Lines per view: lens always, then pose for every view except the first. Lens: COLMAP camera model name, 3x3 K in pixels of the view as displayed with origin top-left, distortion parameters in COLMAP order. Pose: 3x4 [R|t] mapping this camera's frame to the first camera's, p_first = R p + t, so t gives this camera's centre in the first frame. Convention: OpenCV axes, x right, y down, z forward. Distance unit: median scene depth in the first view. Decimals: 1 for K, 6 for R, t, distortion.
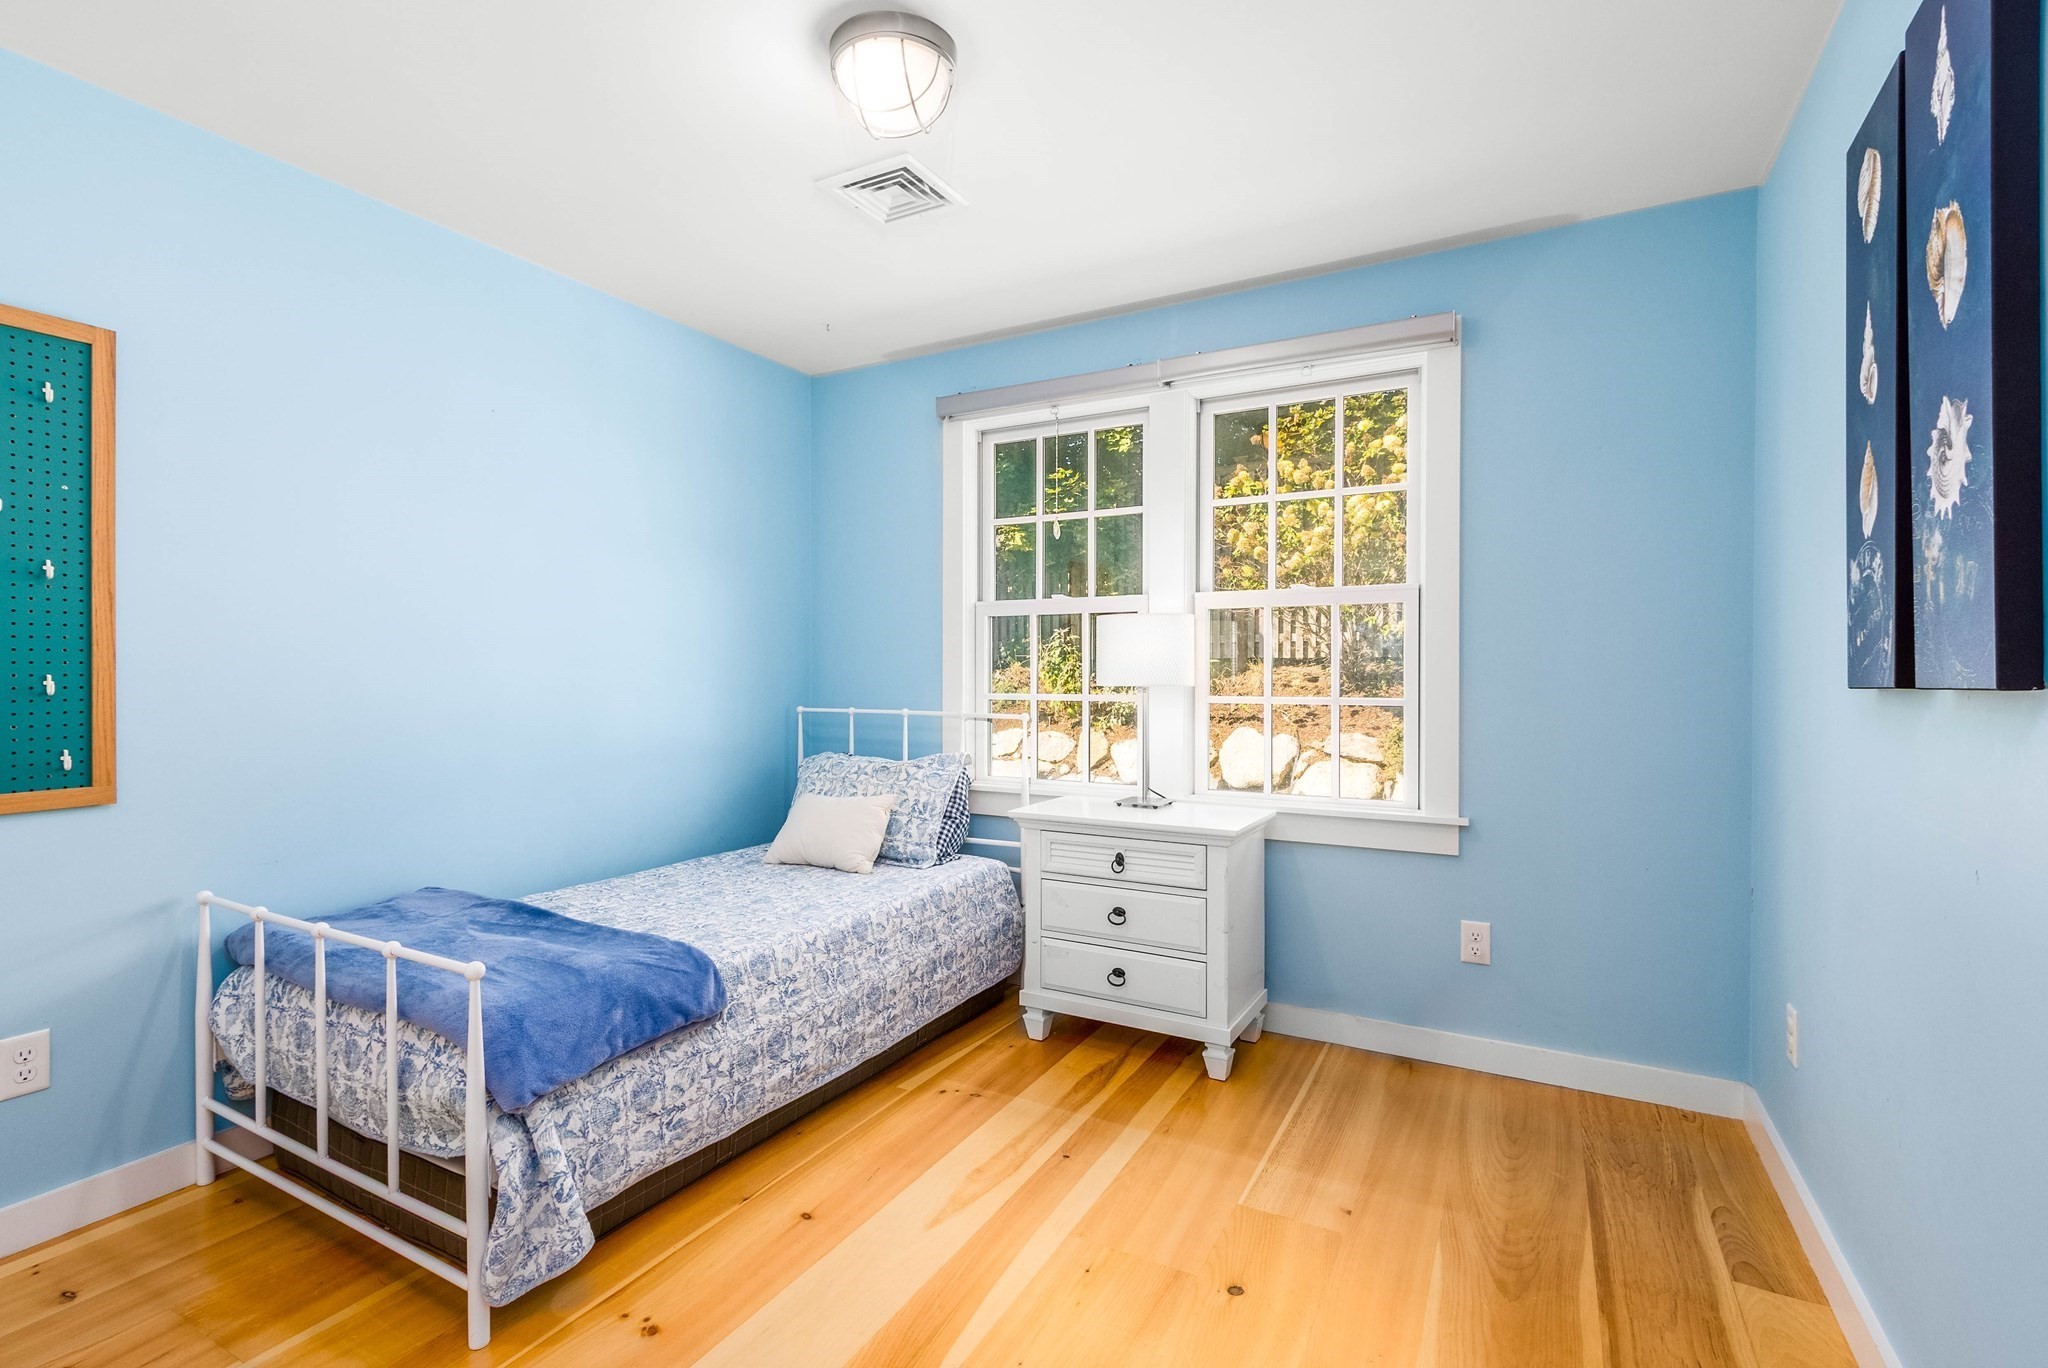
lens RADIAL K [[957.1, 0, 1001.3], [0, 957.1, 665.9], [0, 0, 1]] dist [0.003572, 0.000119]
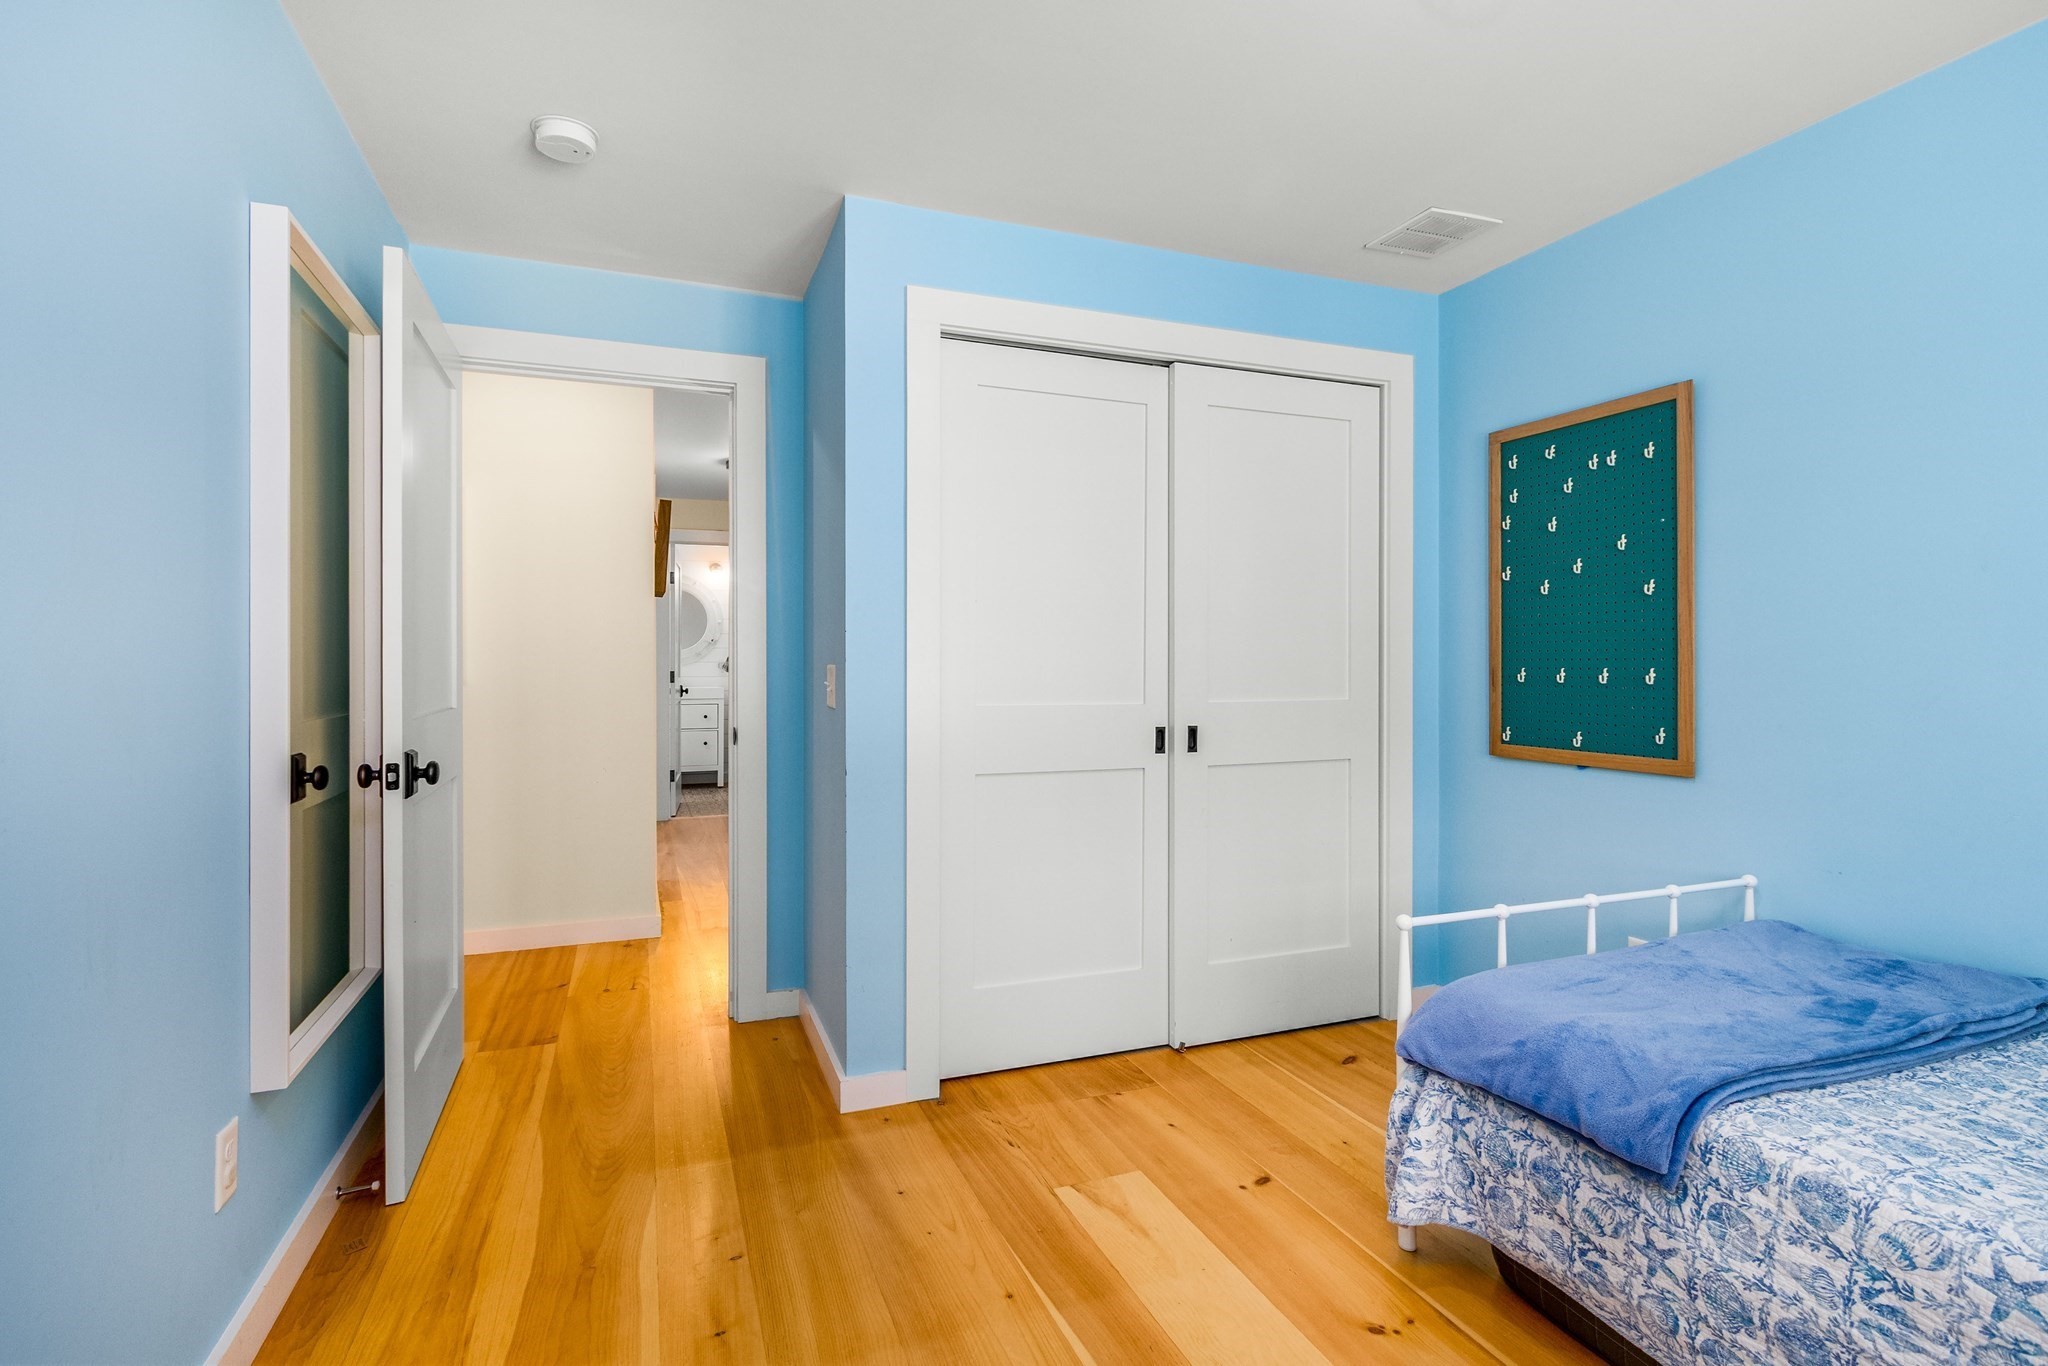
lens RADIAL K [[957.1, 0, 1001.3], [0, 957.1, 664.9], [0, 0, 1]] dist [0.003572, 0.000119]
pose [[-0.641775, -0.000806, -0.766893, 0.541625], [-0.000012, 0.999999, -0.001041, 0.004793], [0.766893, -0.000659, -0.641775, 1.124485]]
